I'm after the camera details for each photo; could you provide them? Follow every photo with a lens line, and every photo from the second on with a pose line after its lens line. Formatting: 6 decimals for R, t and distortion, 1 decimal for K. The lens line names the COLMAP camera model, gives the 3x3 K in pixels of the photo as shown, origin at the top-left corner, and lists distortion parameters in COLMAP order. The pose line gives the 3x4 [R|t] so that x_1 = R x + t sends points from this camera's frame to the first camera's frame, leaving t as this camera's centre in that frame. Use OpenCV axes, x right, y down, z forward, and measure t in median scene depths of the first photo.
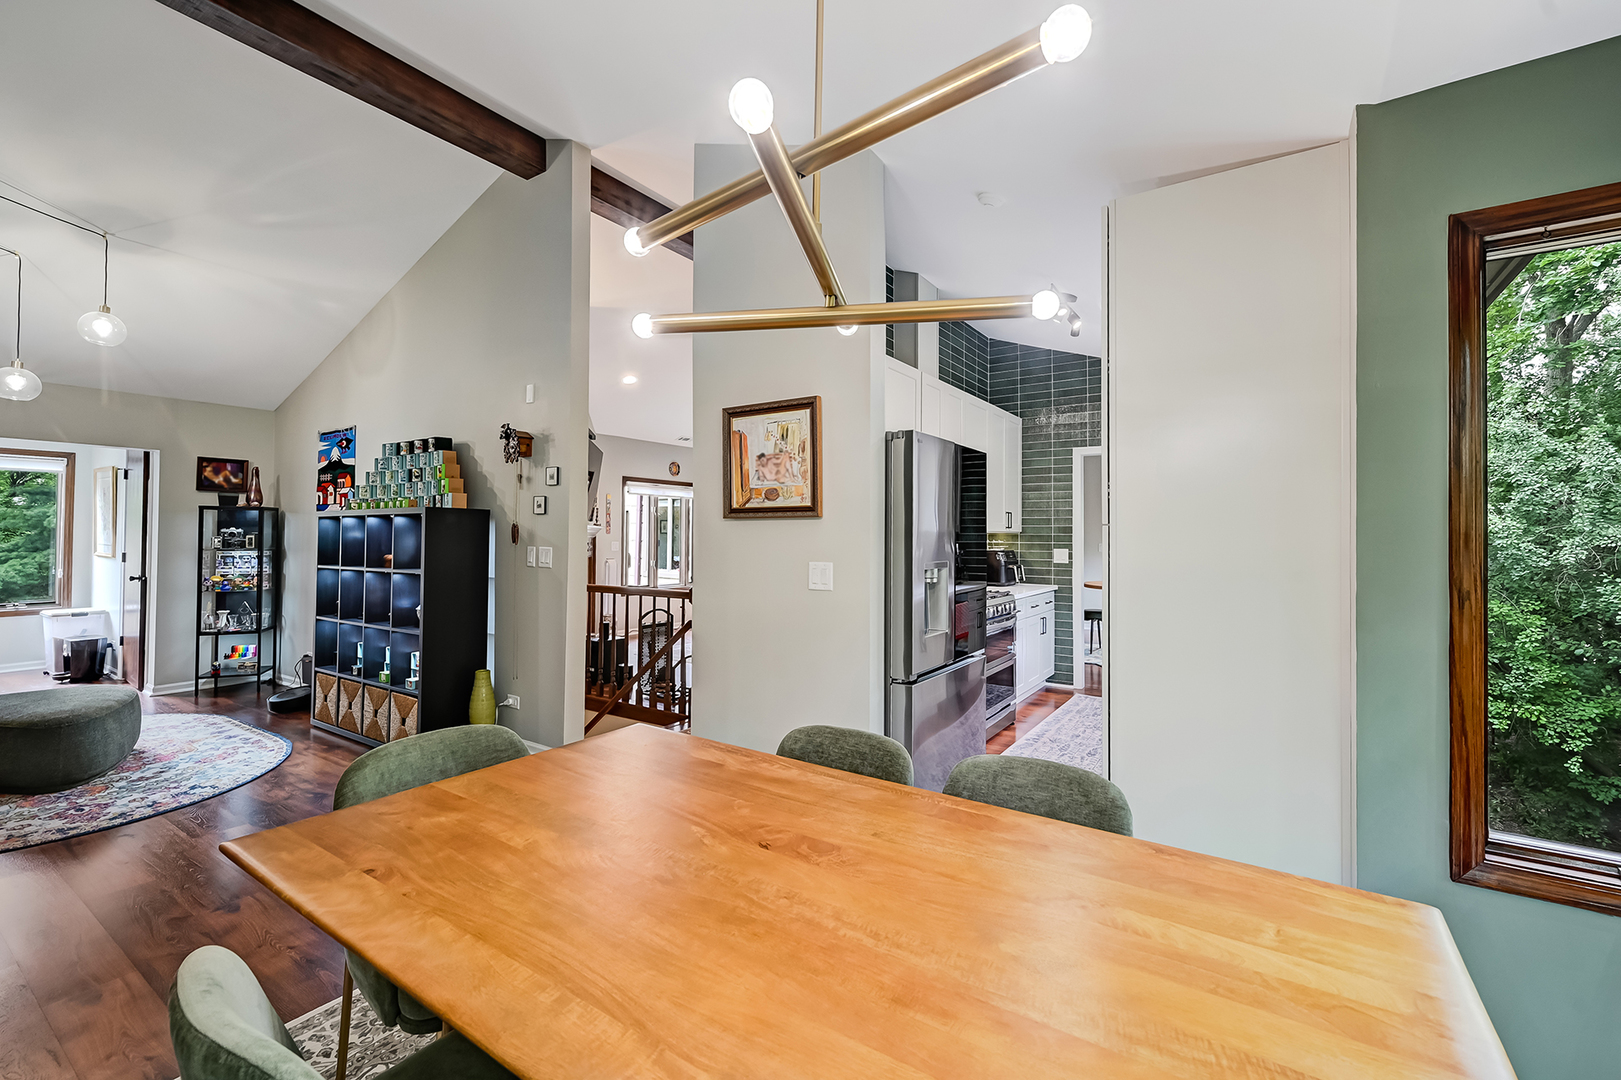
lens RADIAL K [[681.8, 0, 822.5], [0, 681.8, 524.6], [0, 0, 1]] dist [0.001572, 0.000926]
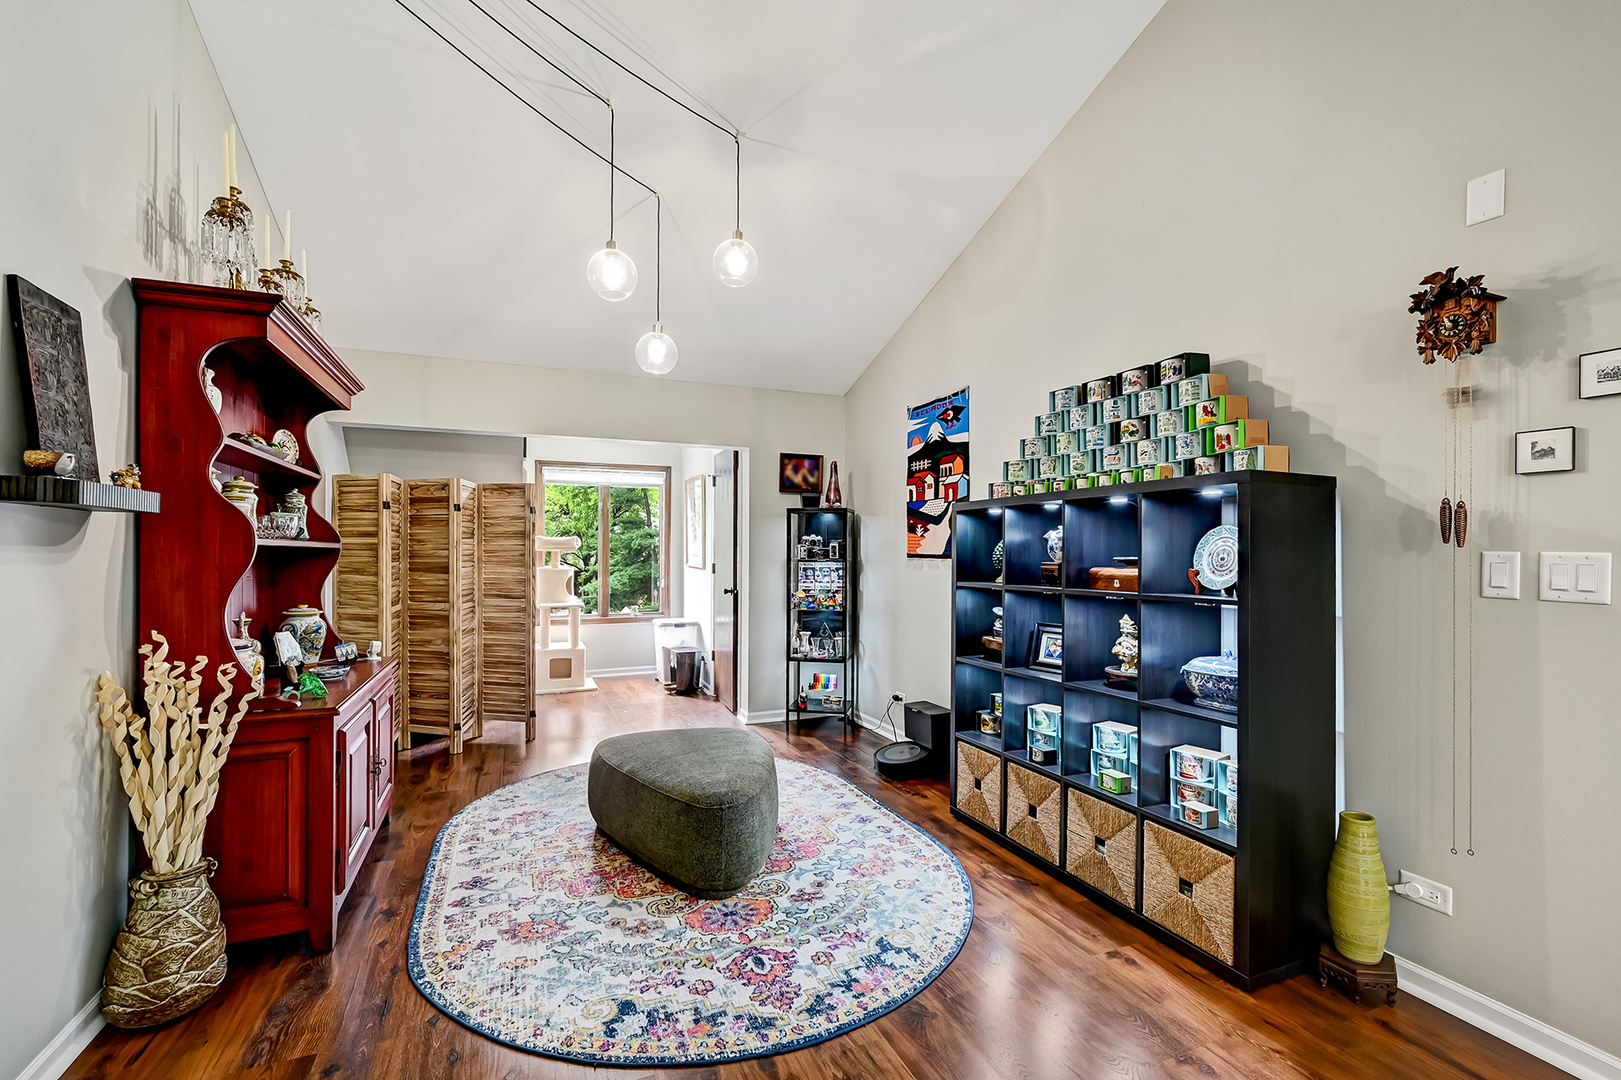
lens RADIAL K [[706.3, 0, 809.6], [0, 706.3, 547.6], [0, 0, 1]] dist [-0.002061, -0.000062]
pose [[0.828744, -0.006839, -0.559586, -0.389612], [0.012582, 0.999900, 0.006414, 0.015481], [0.559487, -0.012357, 0.828747, 0.280345]]
